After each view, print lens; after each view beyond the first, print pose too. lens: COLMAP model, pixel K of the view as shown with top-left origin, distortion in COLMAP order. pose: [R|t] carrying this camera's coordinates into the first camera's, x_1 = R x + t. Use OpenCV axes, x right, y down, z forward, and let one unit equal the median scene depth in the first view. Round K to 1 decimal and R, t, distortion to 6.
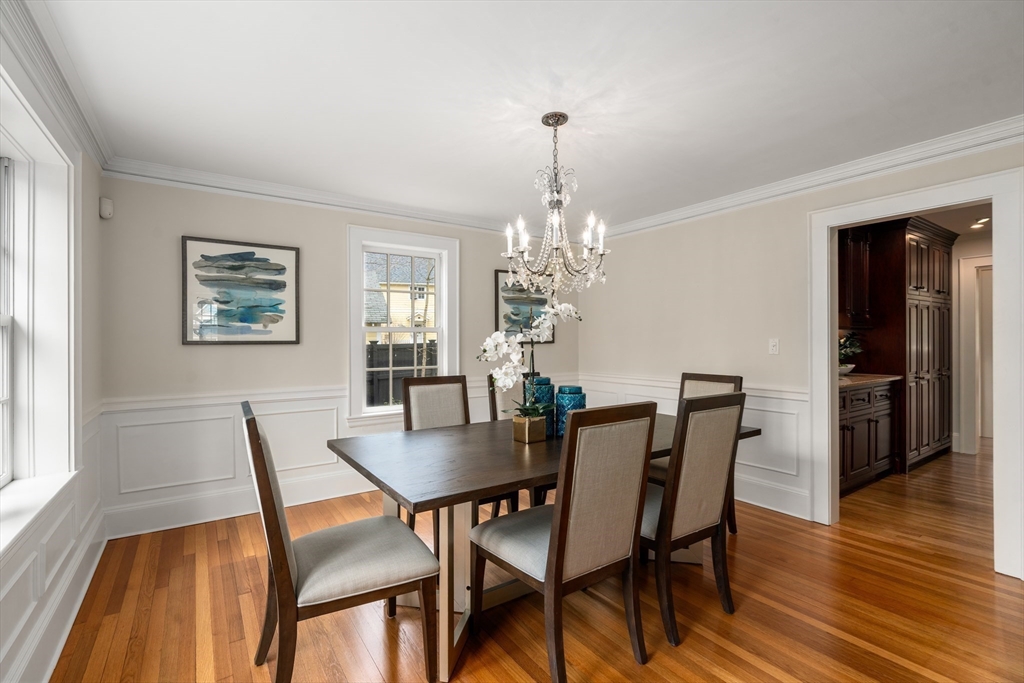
lens RADIAL K [[464.6, 0, 513.3], [0, 464.6, 339.8], [0, 0, 1]] dist [-0.000281, 0.000020]
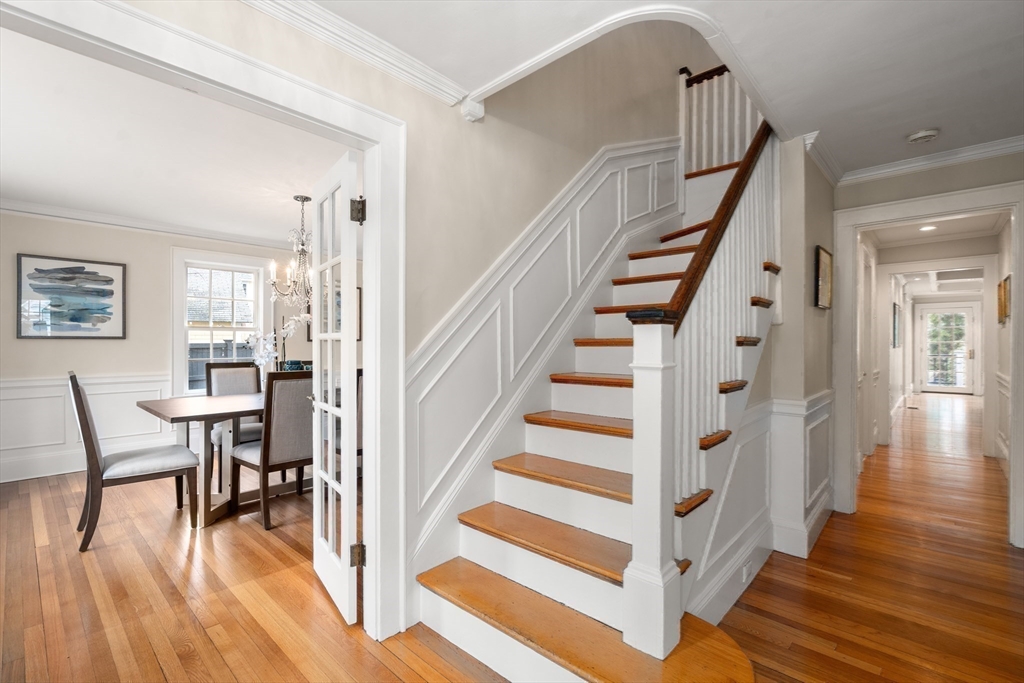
lens RADIAL K [[464.6, 0, 512.2], [0, 464.6, 341.2], [0, 0, 1]] dist [-0.000281, 0.000020]
pose [[0.975847, 0.006169, 0.218368, 0.321433], [-0.006287, 0.999980, -0.000151, 0.008969], [-0.218364, -0.001225, 0.975867, -0.517470]]
